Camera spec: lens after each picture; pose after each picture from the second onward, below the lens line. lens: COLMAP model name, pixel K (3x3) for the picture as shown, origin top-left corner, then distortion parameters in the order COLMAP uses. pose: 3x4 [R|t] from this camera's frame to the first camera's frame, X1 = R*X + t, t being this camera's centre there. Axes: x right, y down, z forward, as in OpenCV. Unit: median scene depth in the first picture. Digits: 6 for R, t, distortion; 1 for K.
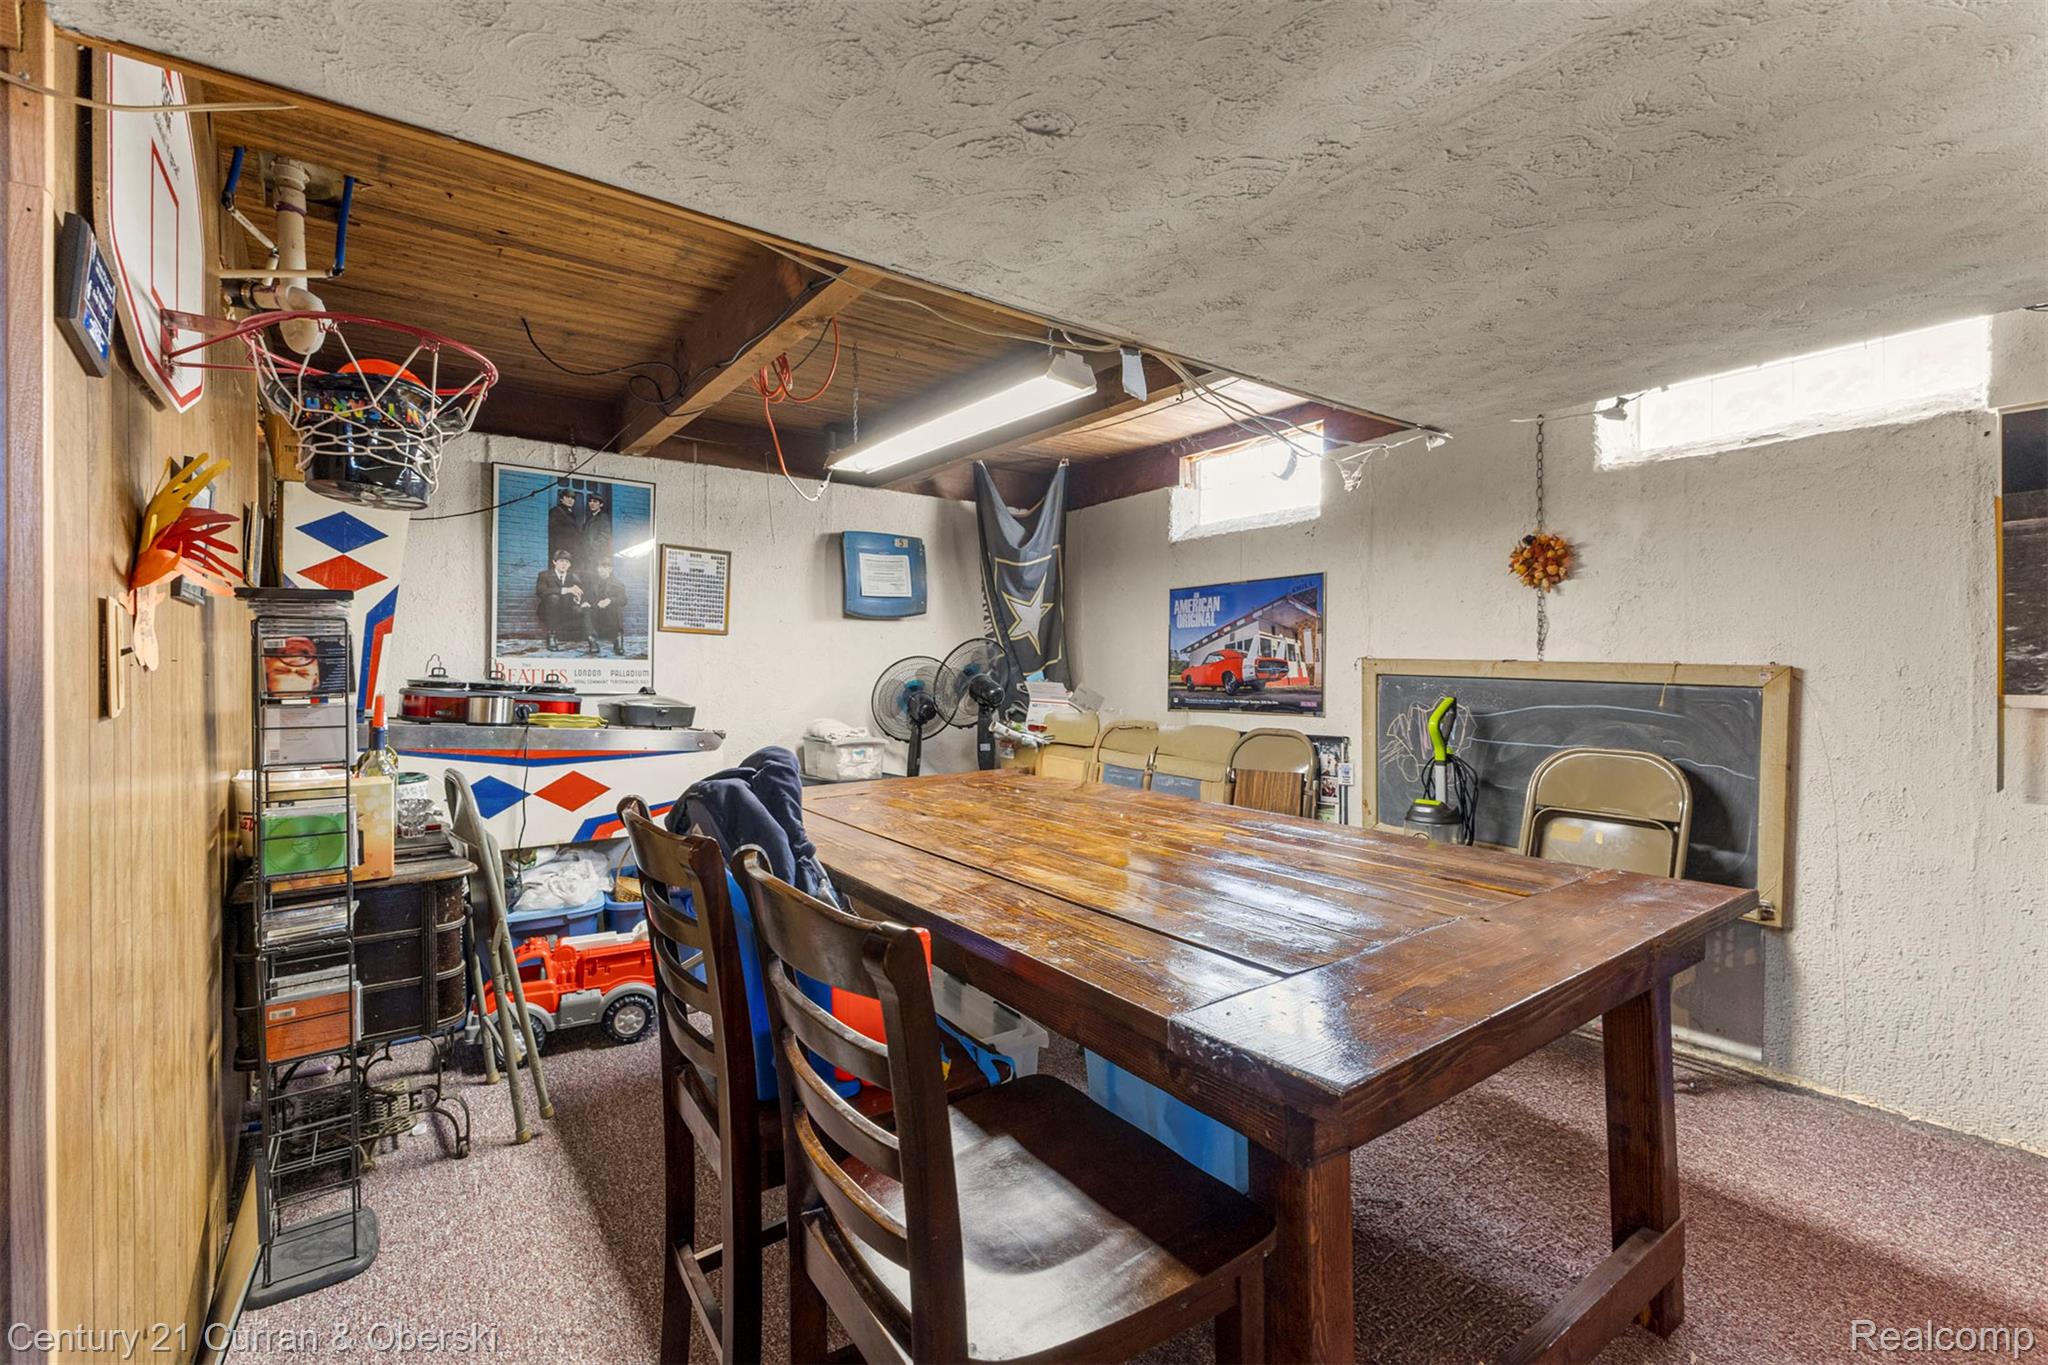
lens RADIAL K [[884.4, 0, 1032.1], [0, 884.4, 677.5], [0, 0, 1]] dist [0.008378, -0.000183]
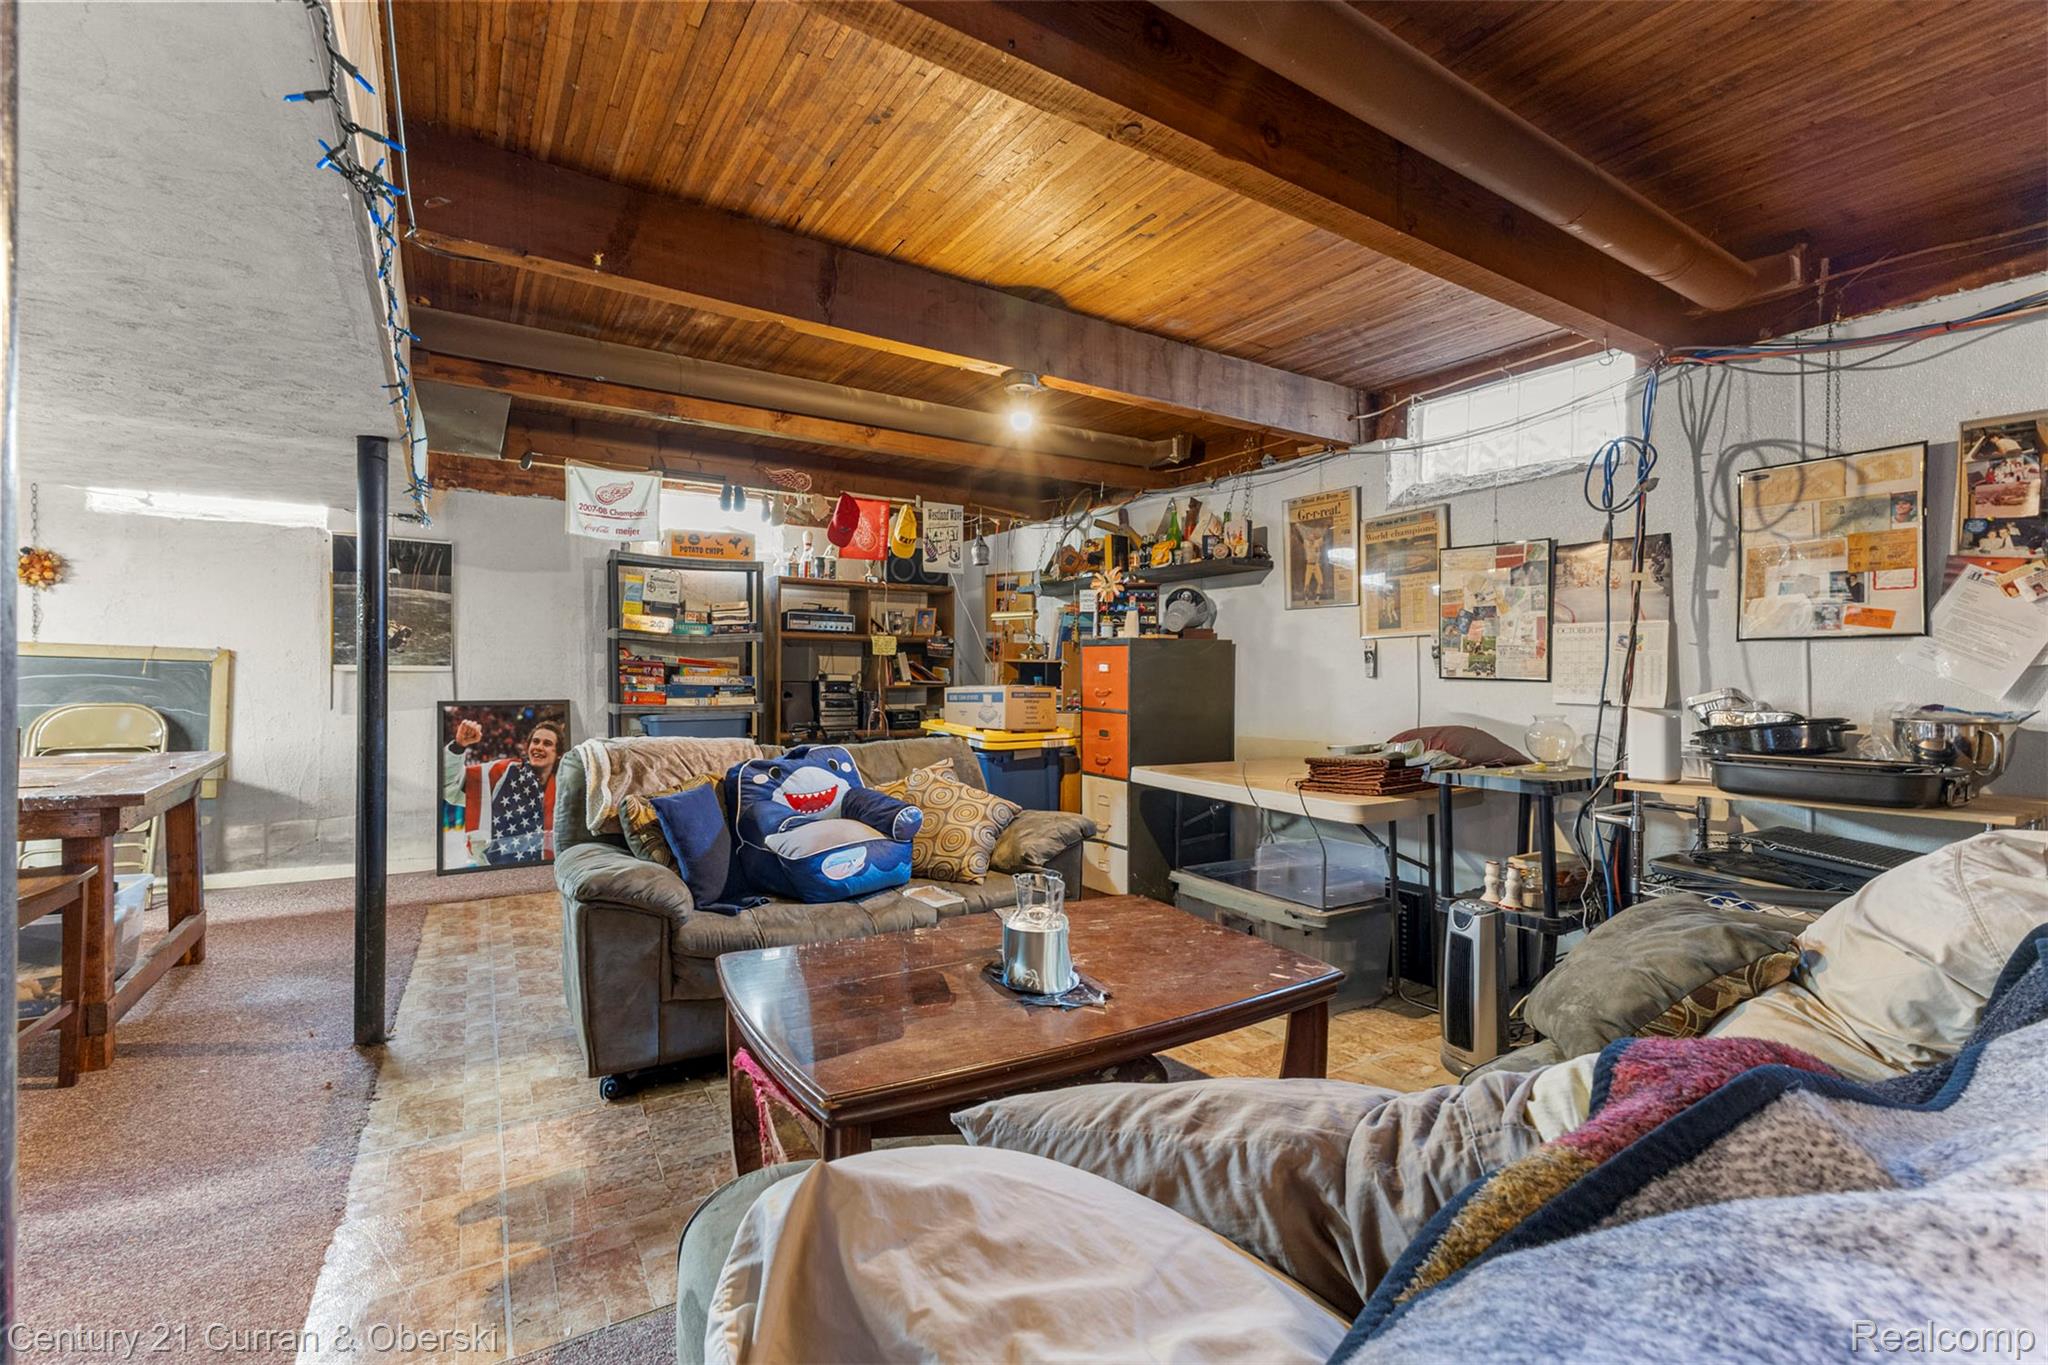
lens RADIAL K [[884.4, 0, 1032.4], [0, 884.4, 670.0], [0, 0, 1]] dist [0.008378, -0.000183]
pose [[0.055032, 0.001162, 0.998484, -0.776442], [-0.001182, 0.999999, -0.001098, 0.026603], [-0.998484, -0.001120, 0.055034, -0.647743]]
